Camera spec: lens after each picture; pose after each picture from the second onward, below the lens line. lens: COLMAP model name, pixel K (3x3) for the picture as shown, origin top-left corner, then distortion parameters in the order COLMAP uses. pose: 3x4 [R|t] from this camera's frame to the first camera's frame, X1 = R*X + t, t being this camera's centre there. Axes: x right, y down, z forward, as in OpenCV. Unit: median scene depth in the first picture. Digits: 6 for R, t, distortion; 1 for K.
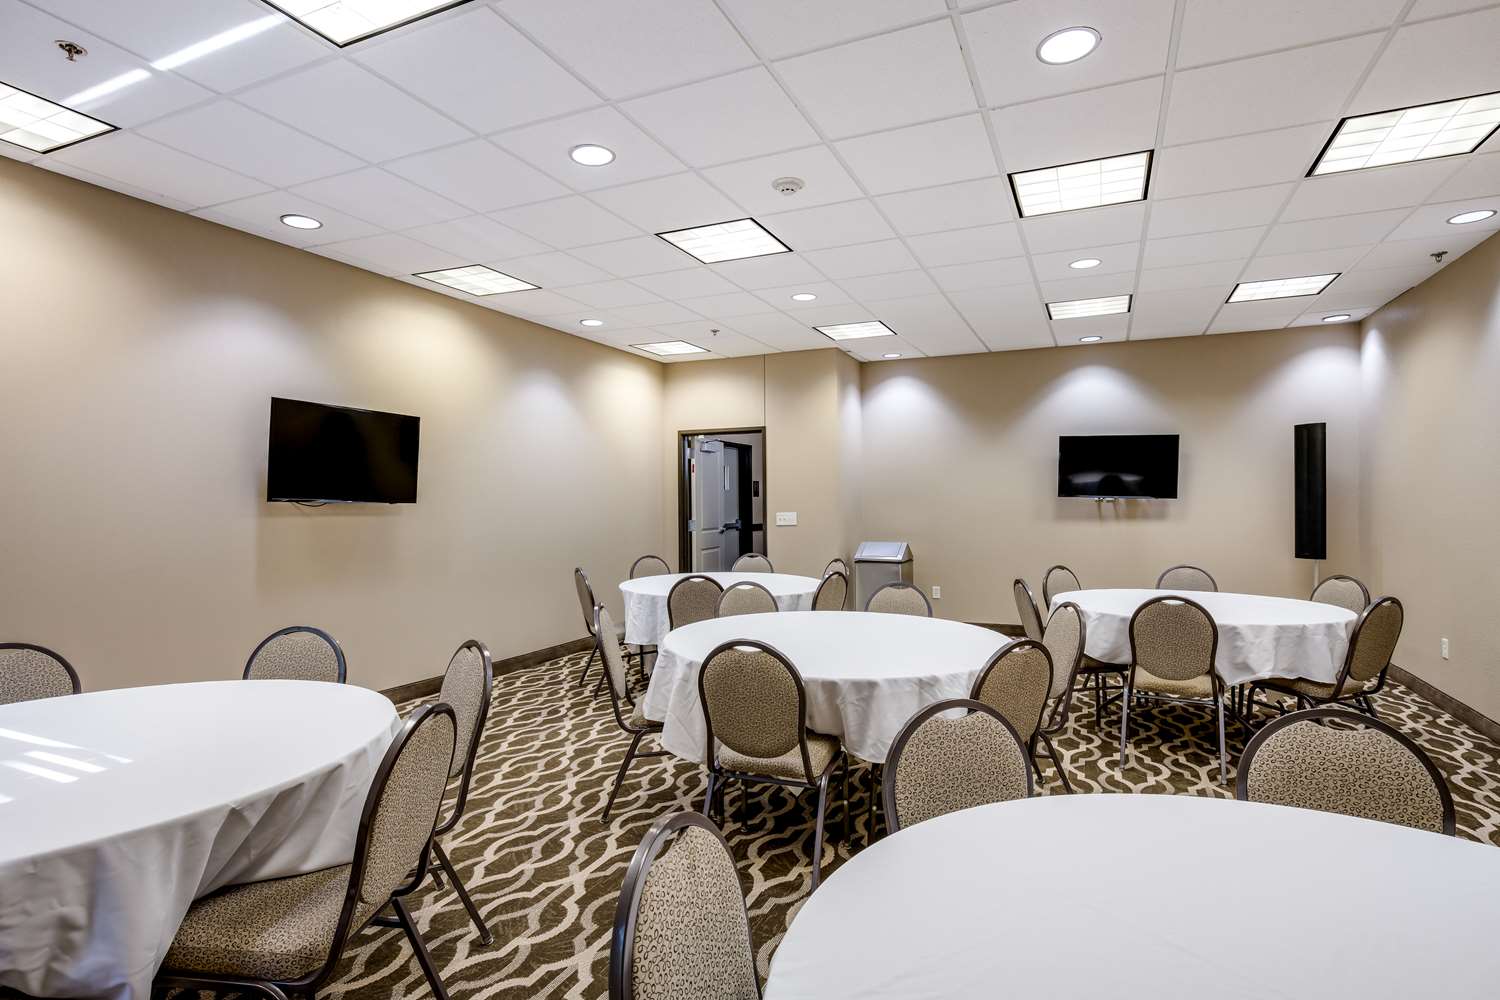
lens RADIAL K [[762.9, 0, 760.3], [0, 762.9, 496.1], [0, 0, 1]] dist [-0.012196, 0.008623]
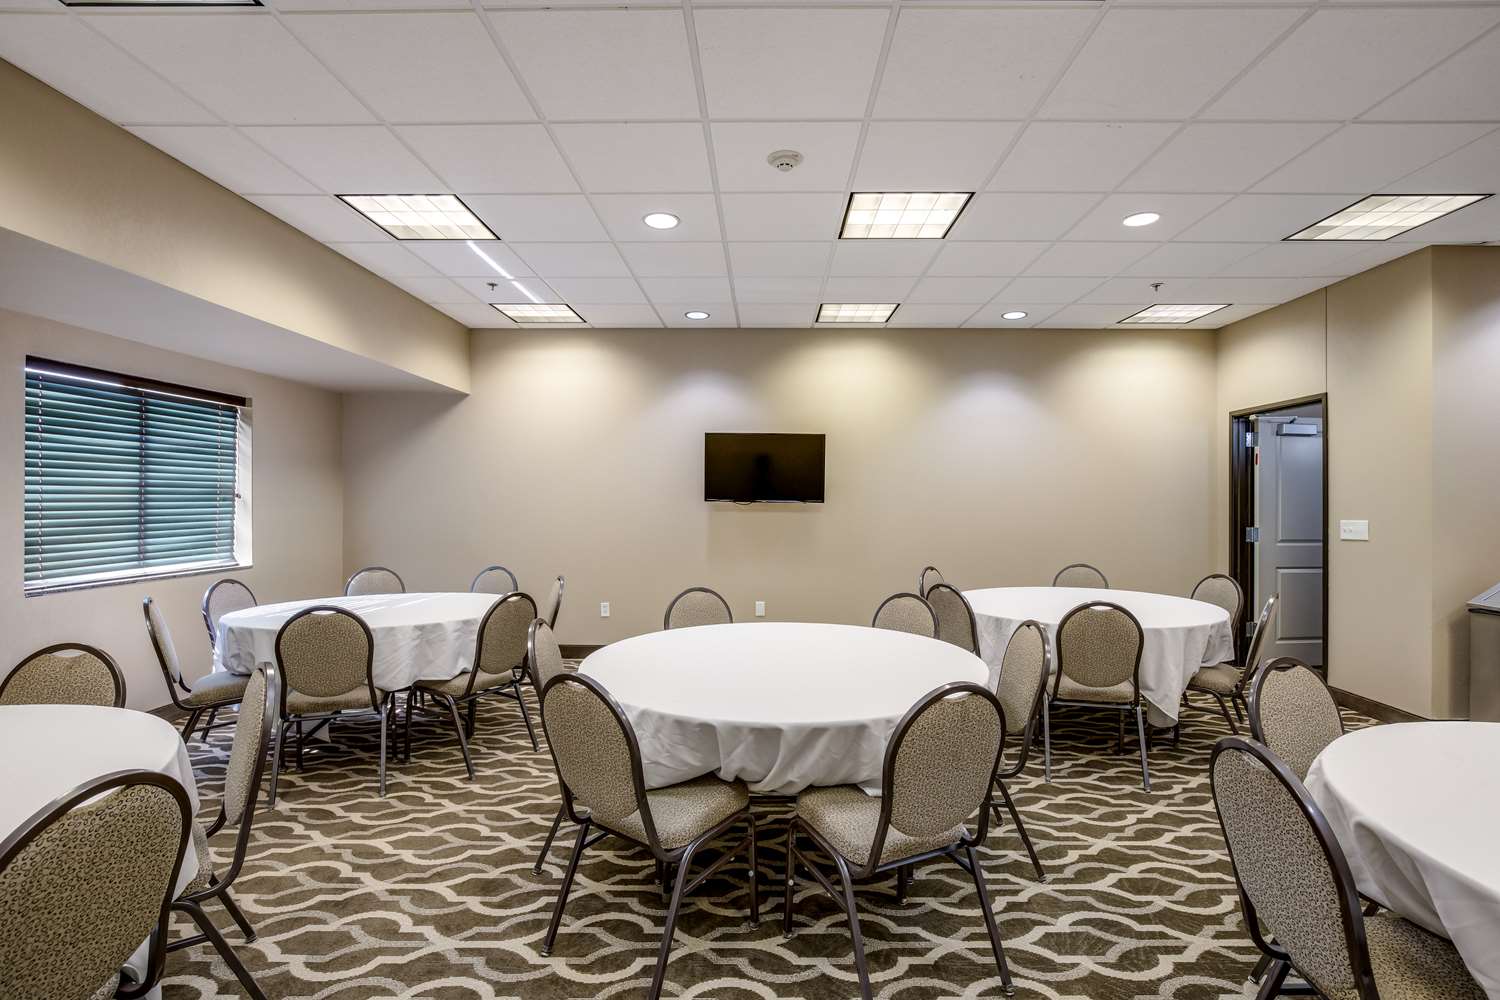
lens RADIAL K [[688.3, 0, 755.8], [0, 688.3, 481.3], [0, 0, 1]] dist [-0.001501, -0.000092]
pose [[0.406035, -0.024667, -0.913525, 0.335336], [0.003753, 0.999672, -0.025325, 0.001109], [0.913850, 0.006854, 0.405994, 0.272652]]
